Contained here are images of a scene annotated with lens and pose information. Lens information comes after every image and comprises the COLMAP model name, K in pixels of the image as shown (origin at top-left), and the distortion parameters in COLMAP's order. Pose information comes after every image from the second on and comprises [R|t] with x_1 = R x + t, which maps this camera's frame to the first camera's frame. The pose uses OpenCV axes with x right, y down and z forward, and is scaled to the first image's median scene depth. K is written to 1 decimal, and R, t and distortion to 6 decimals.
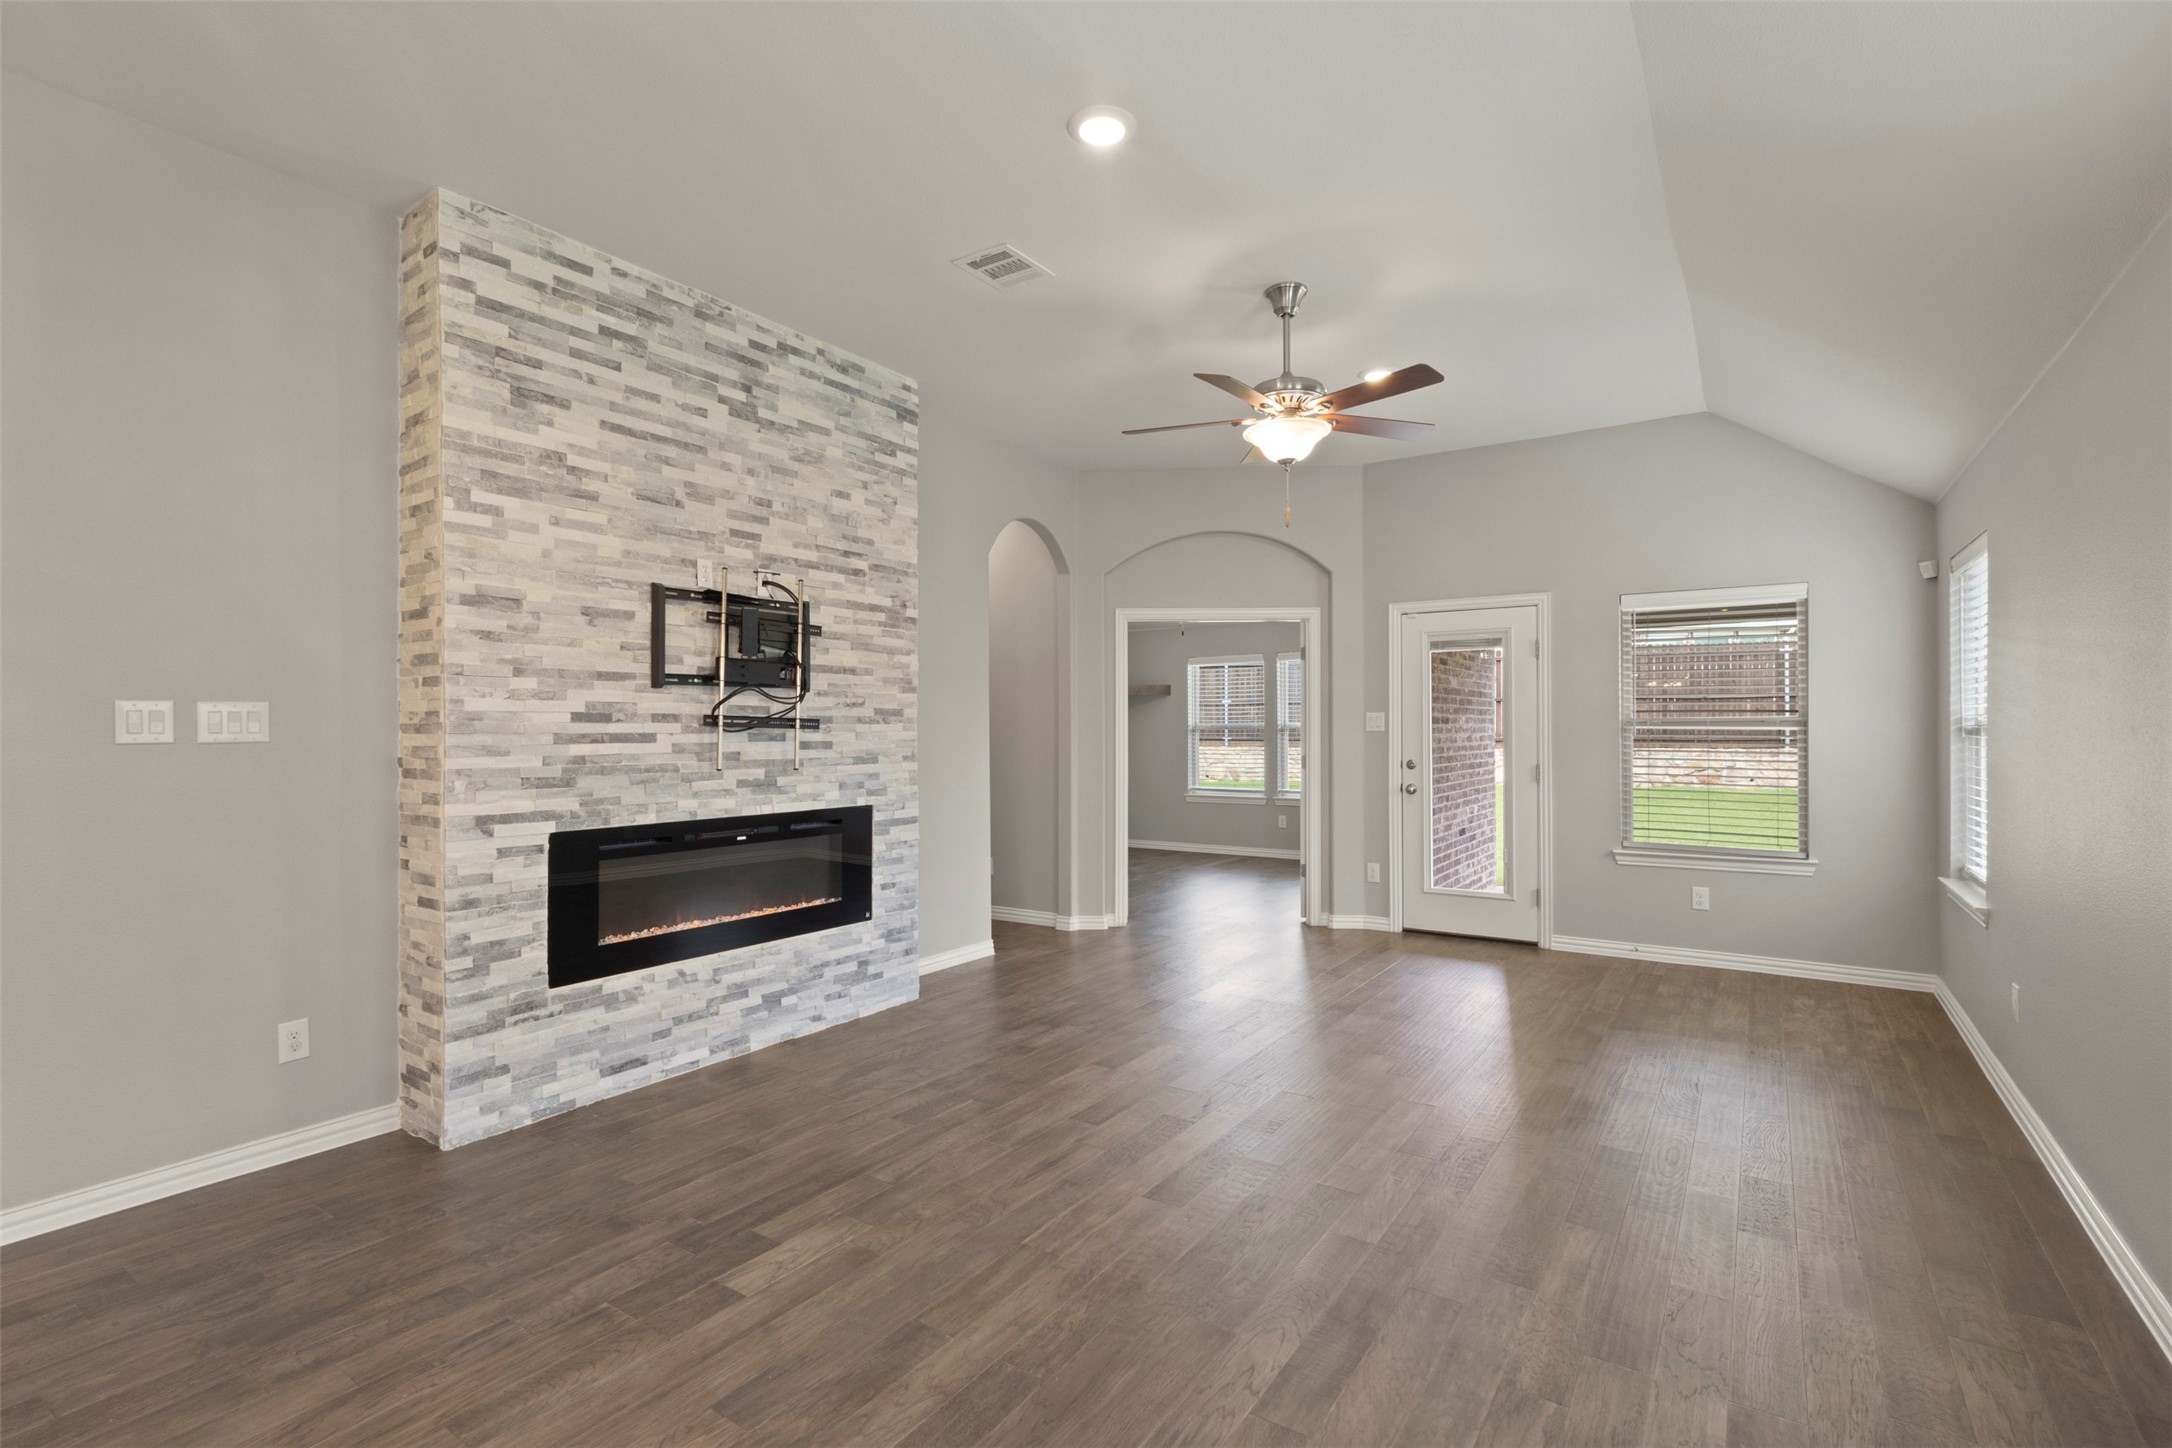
lens RADIAL K [[1001.0, 0, 1082.0], [0, 1001.0, 724.3], [0, 0, 1]] dist [-0.001698, 0.002586]
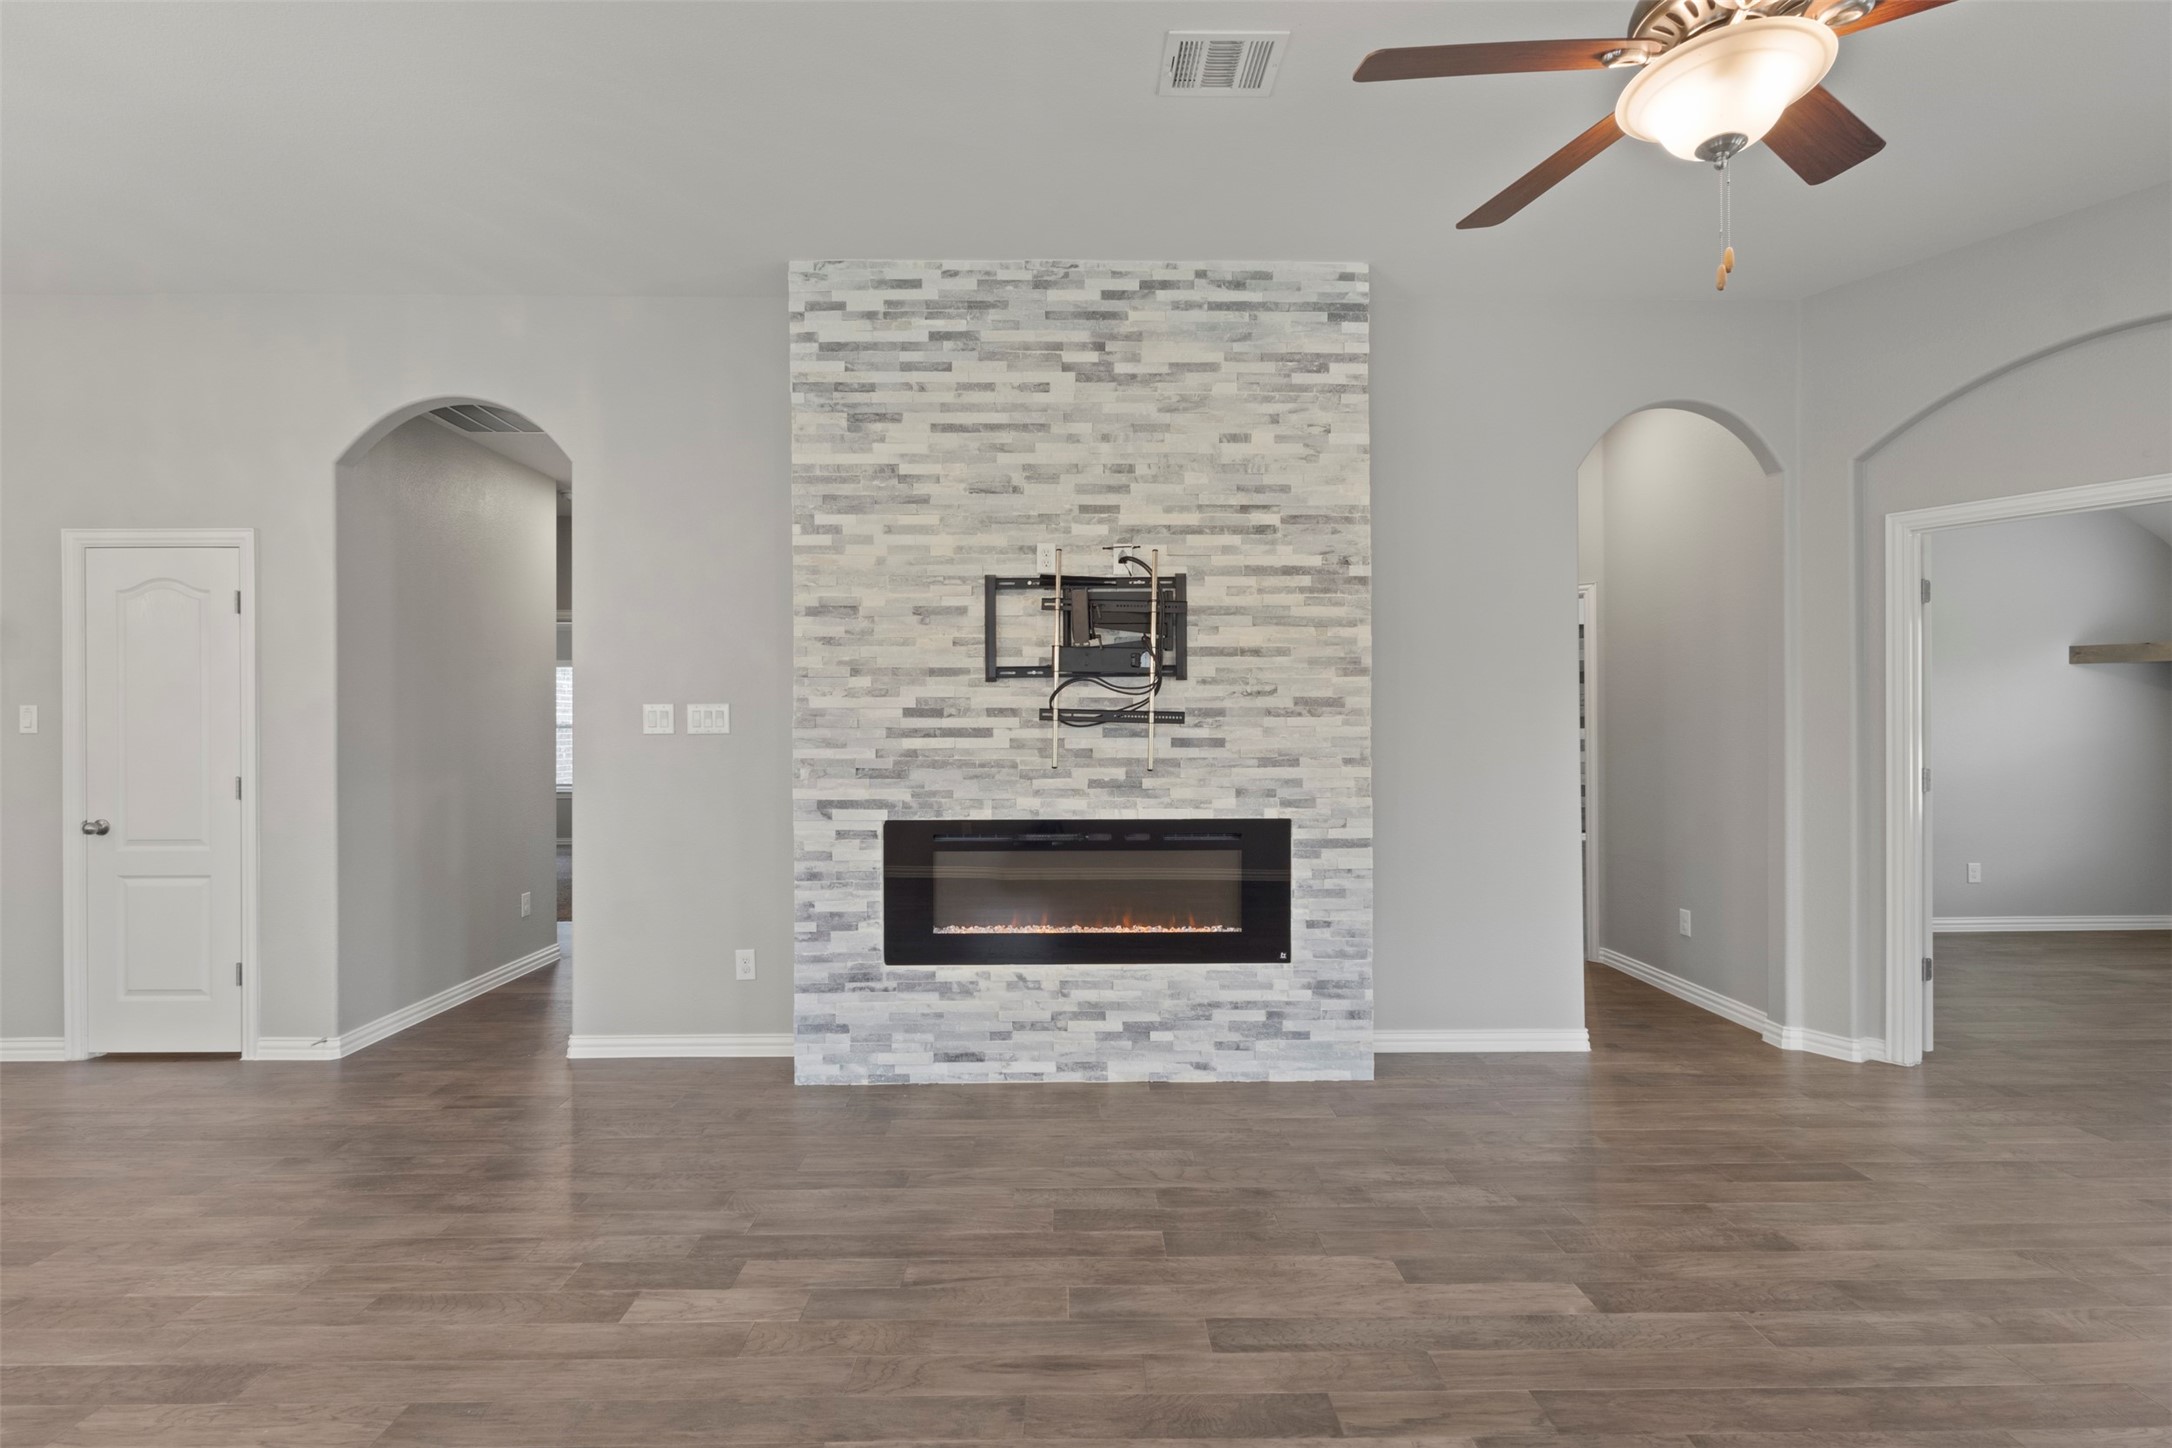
lens RADIAL K [[1001.0, 0, 1088.3], [0, 1001.0, 724.2], [0, 0, 1]] dist [-0.001698, 0.002586]
pose [[0.574287, -0.000819, -0.818654, 0.404310], [0.004814, 0.999986, 0.002377, 0.003156], [0.818640, -0.005306, 0.574282, 0.477764]]
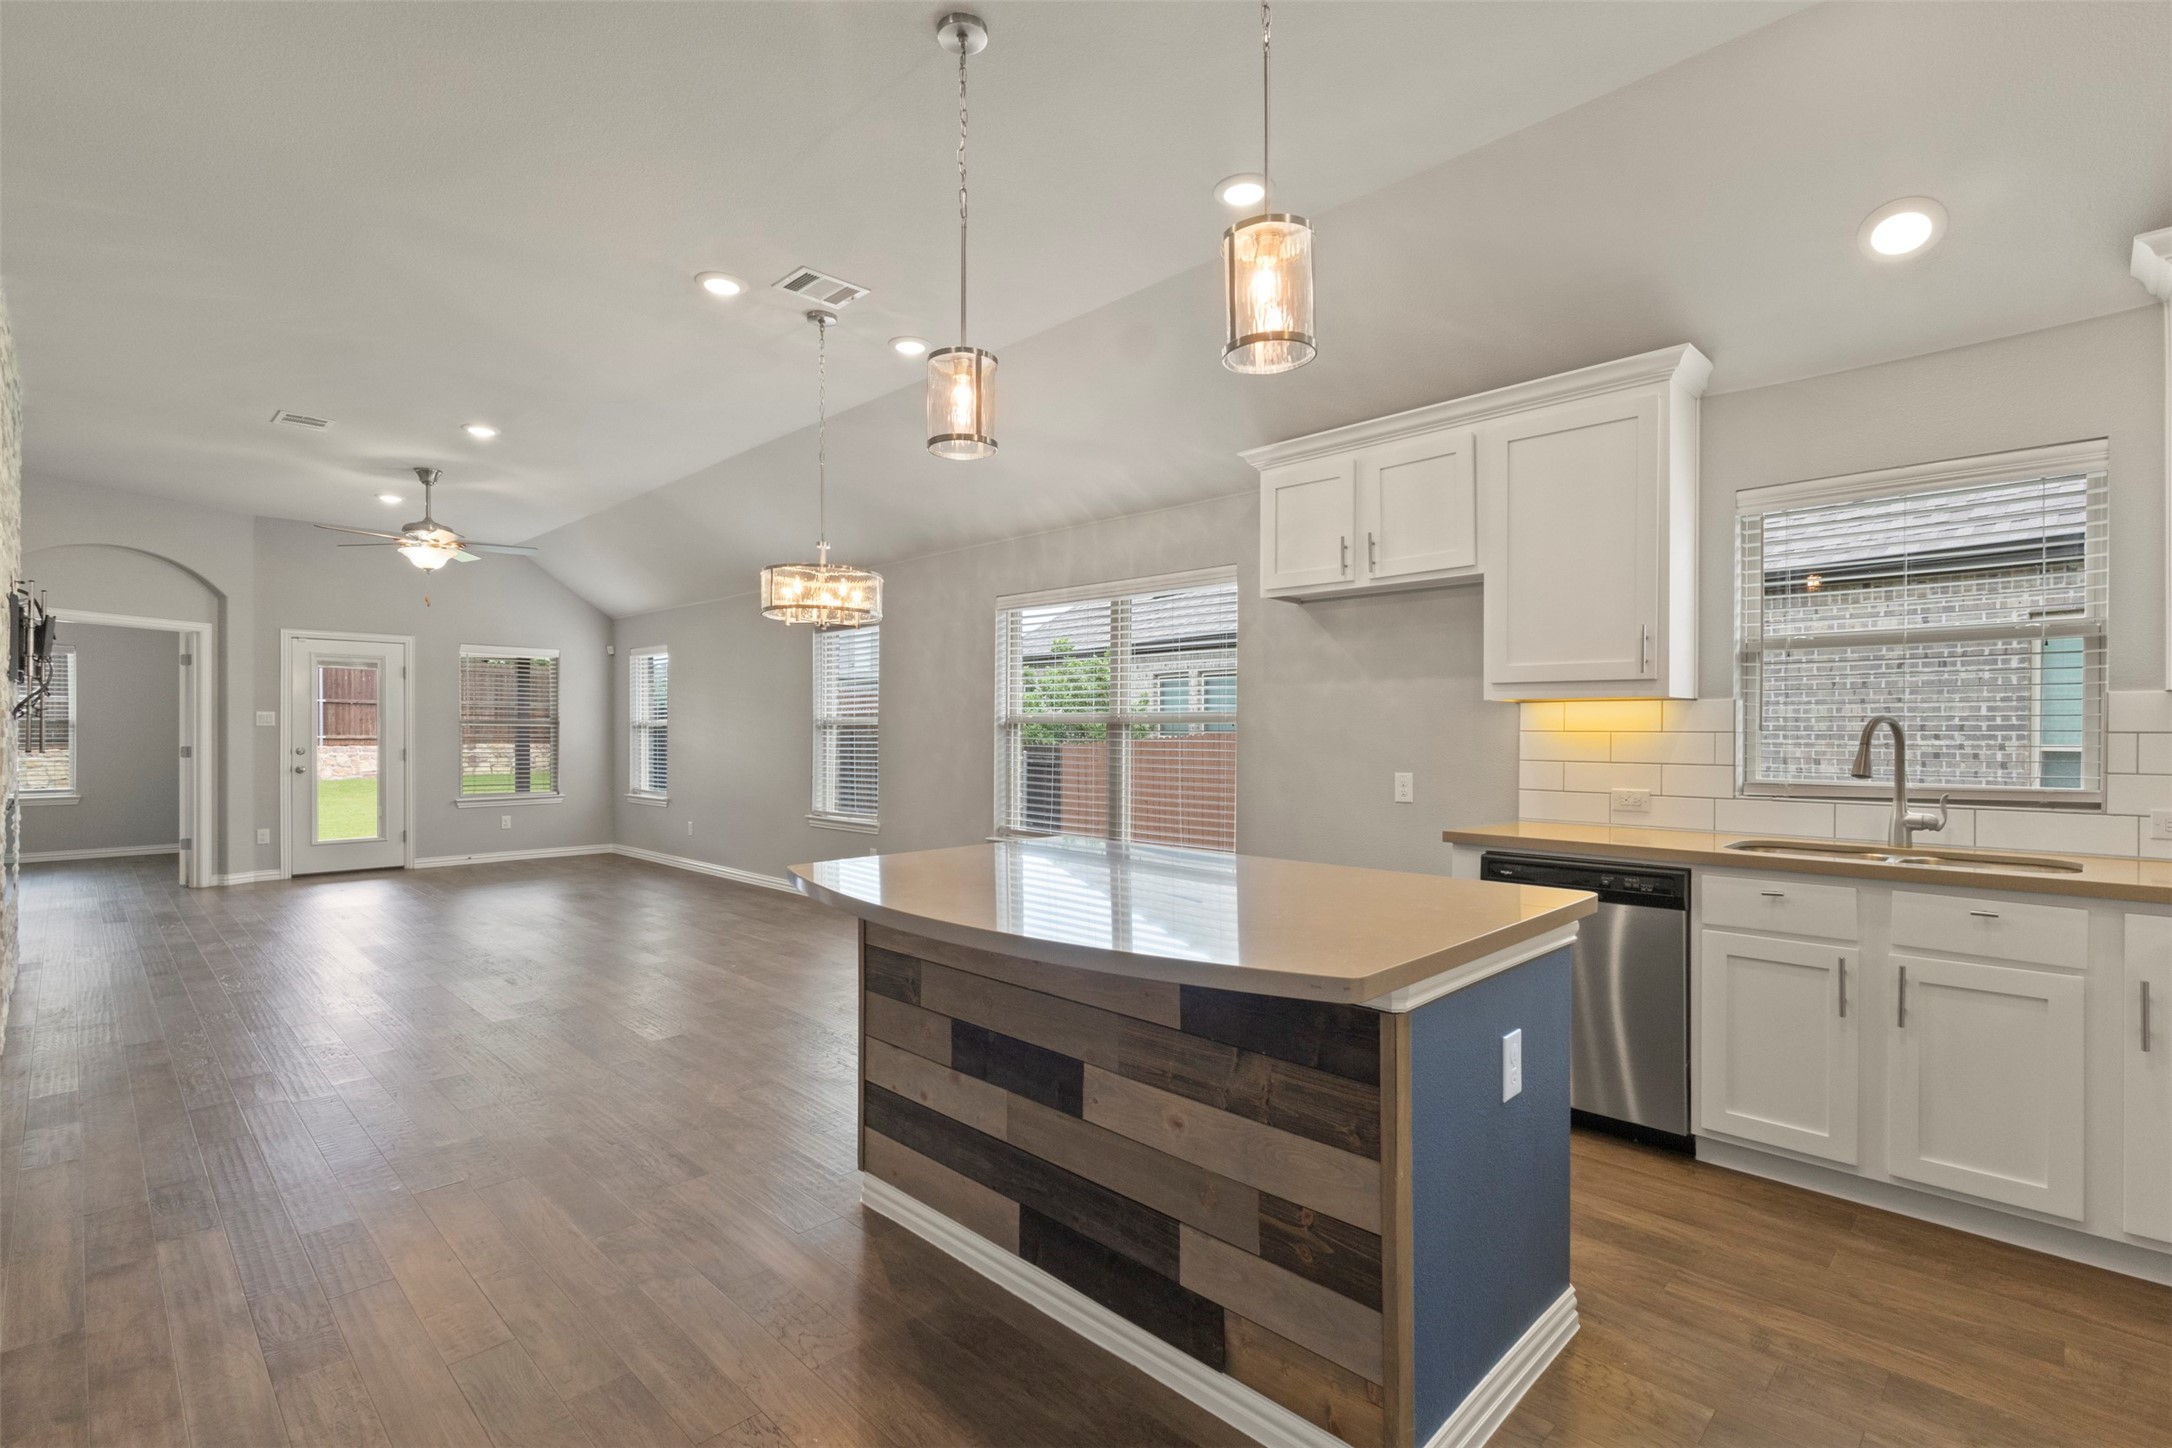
lens RADIAL K [[1001.0, 0, 1074.5], [0, 1001.0, 734.0], [0, 0, 1]] dist [-0.001698, 0.002586]
pose [[0.183684, -0.000375, 0.982985, -1.258112], [-0.007152, 0.999973, 0.001718, 0.012075], [-0.982959, -0.007346, 0.183676, -0.411713]]
